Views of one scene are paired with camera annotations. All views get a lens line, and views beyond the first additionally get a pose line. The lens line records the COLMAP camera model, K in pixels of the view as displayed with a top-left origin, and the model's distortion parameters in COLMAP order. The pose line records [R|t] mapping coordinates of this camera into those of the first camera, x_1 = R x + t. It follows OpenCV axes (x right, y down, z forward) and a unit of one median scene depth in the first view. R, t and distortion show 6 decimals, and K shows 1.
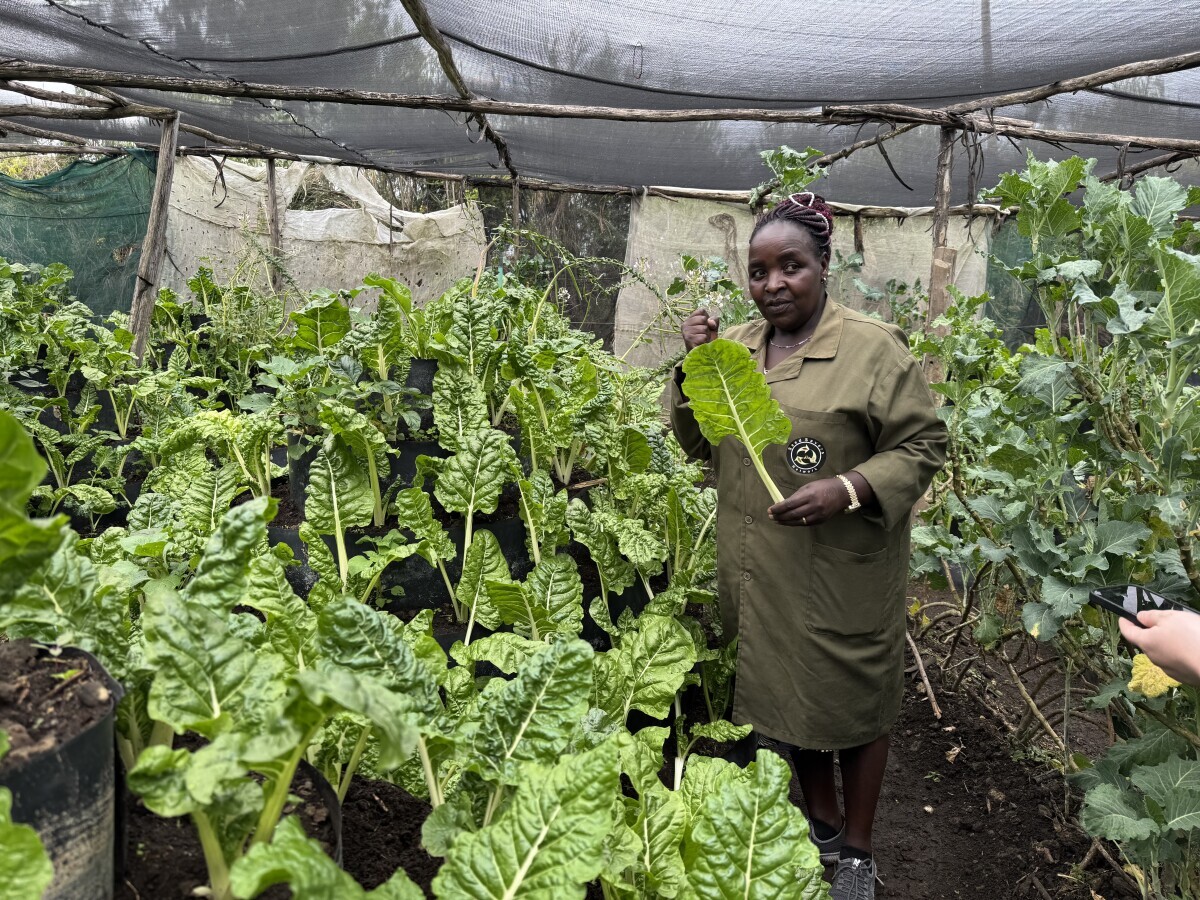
lens RADIAL K [[833.6, 0, 600.0], [0, 833.6, 450.0], [0, 0, 1]] dist [0.012049, -0.005790]
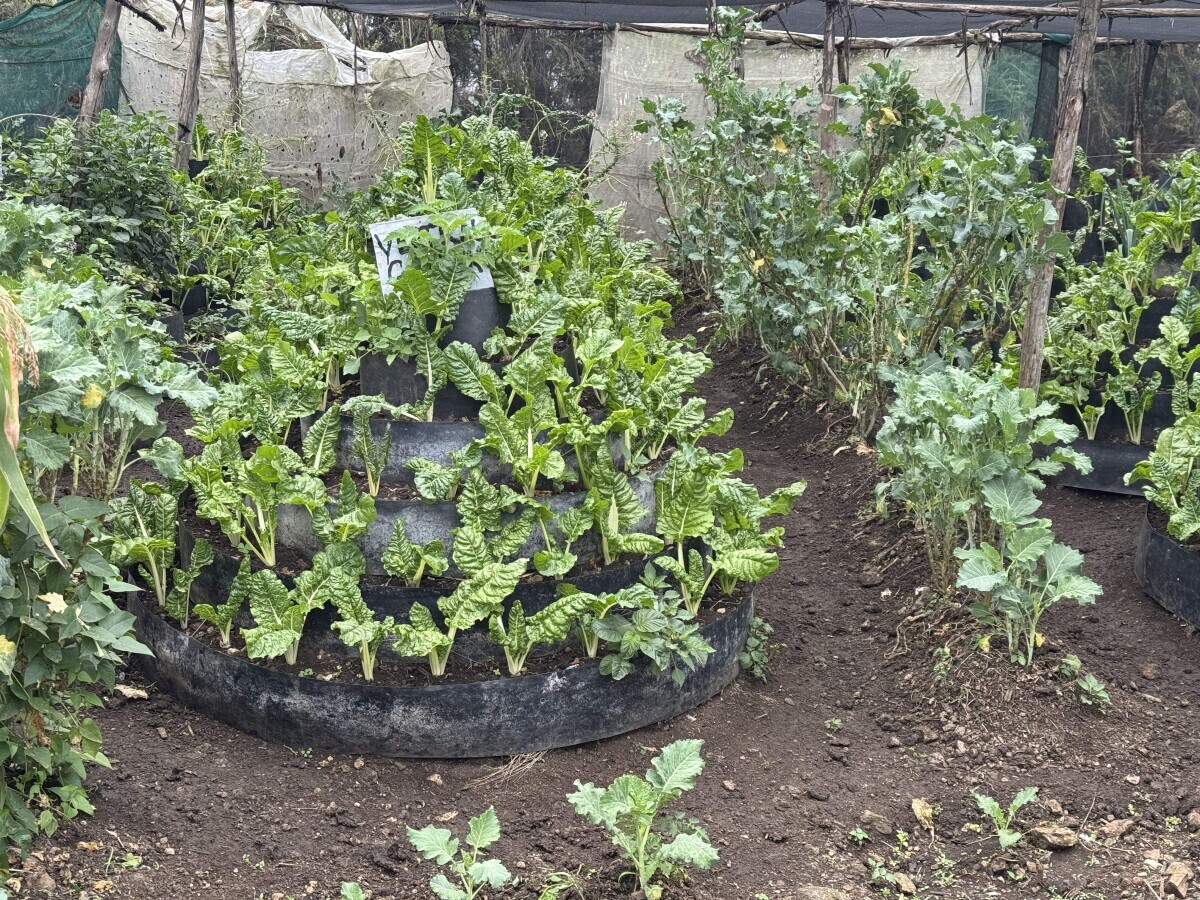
lens RADIAL K [[1675.5, 0, 600.0], [0, 1675.5, 450.0], [0, 0, 1]] dist [0.084043, 0.007422]
pose [[0.999828, -0.017653, 0.005691, 0.048819], [0.017654, 0.999844, -0.000194, 0.589401], [-0.005686, 0.000295, 0.999984, -3.111493]]
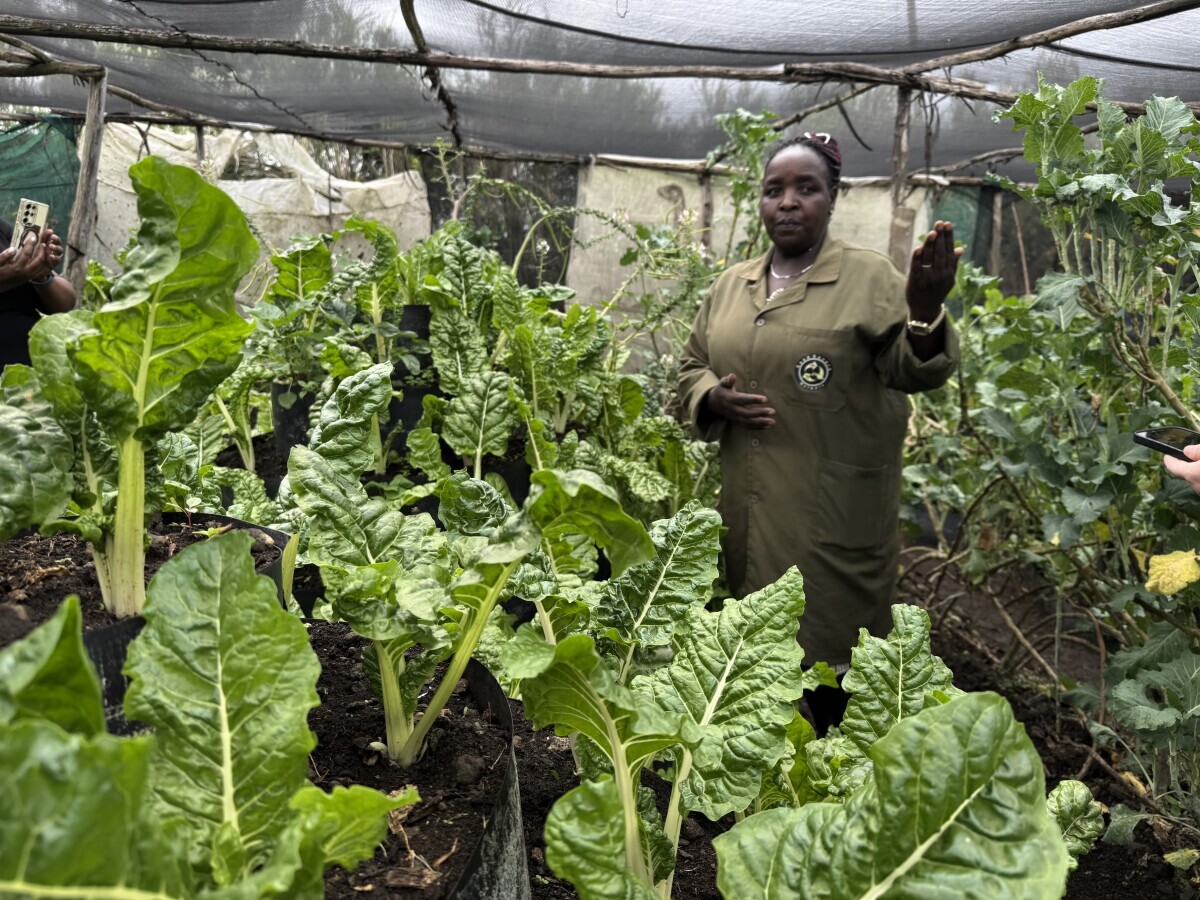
lens RADIAL K [[845.3, 0, 602.3], [0, 845.3, 456.8], [0, 0, 1]] dist [-0.002186, -0.006516]
pose [[0.996268, -0.028146, 0.081592, -0.085336], [0.026436, 0.999409, 0.021959, 0.054303], [-0.082162, -0.019720, 0.996424, 0.008387]]
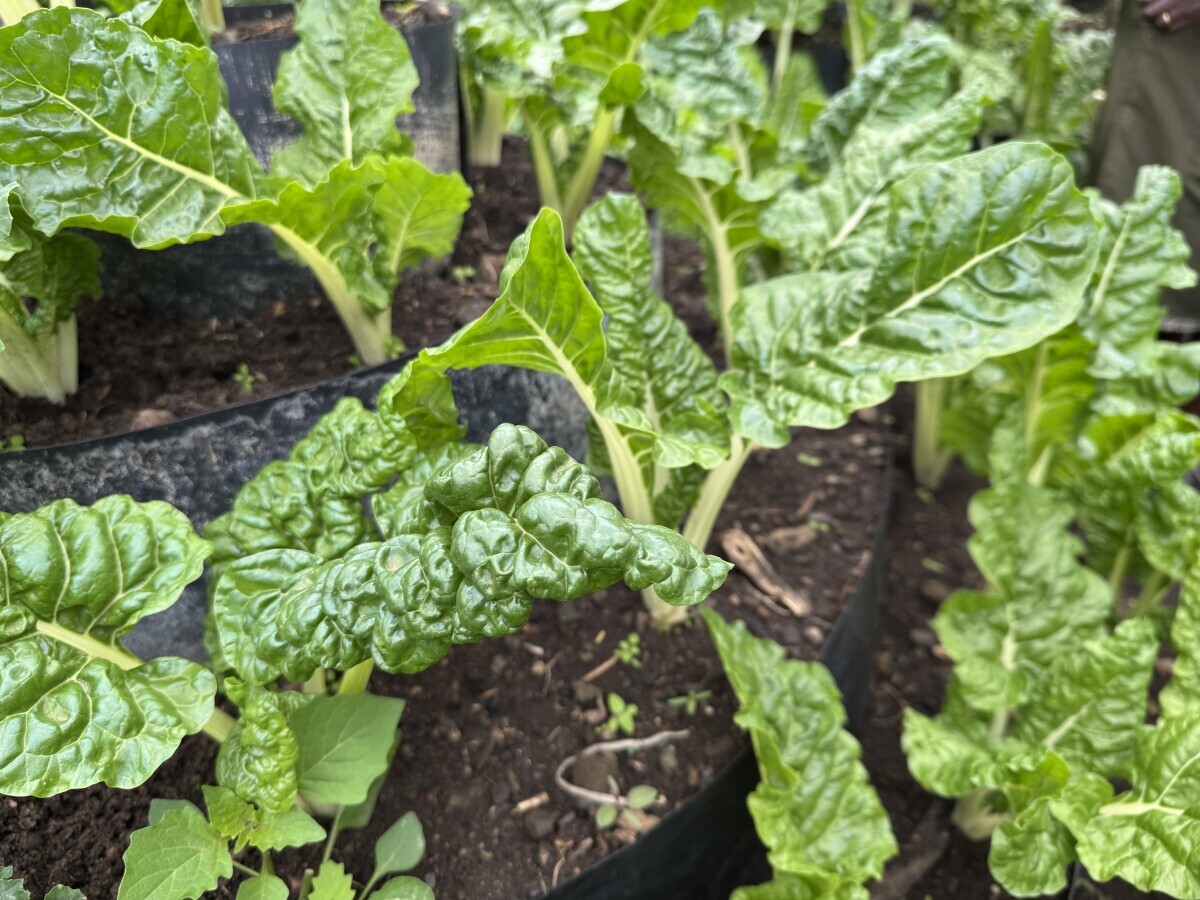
lens RADIAL K [[871.6, 0, 600.0], [0, 871.6, 450.0], [0, 0, 1]] dist [-0.041631, -0.004114]
pose [[0.941648, 0.152142, -0.300254, -0.008196], [-0.017531, 0.912977, 0.407634, 0.100671], [0.336143, -0.378584, 0.862370, -0.007733]]
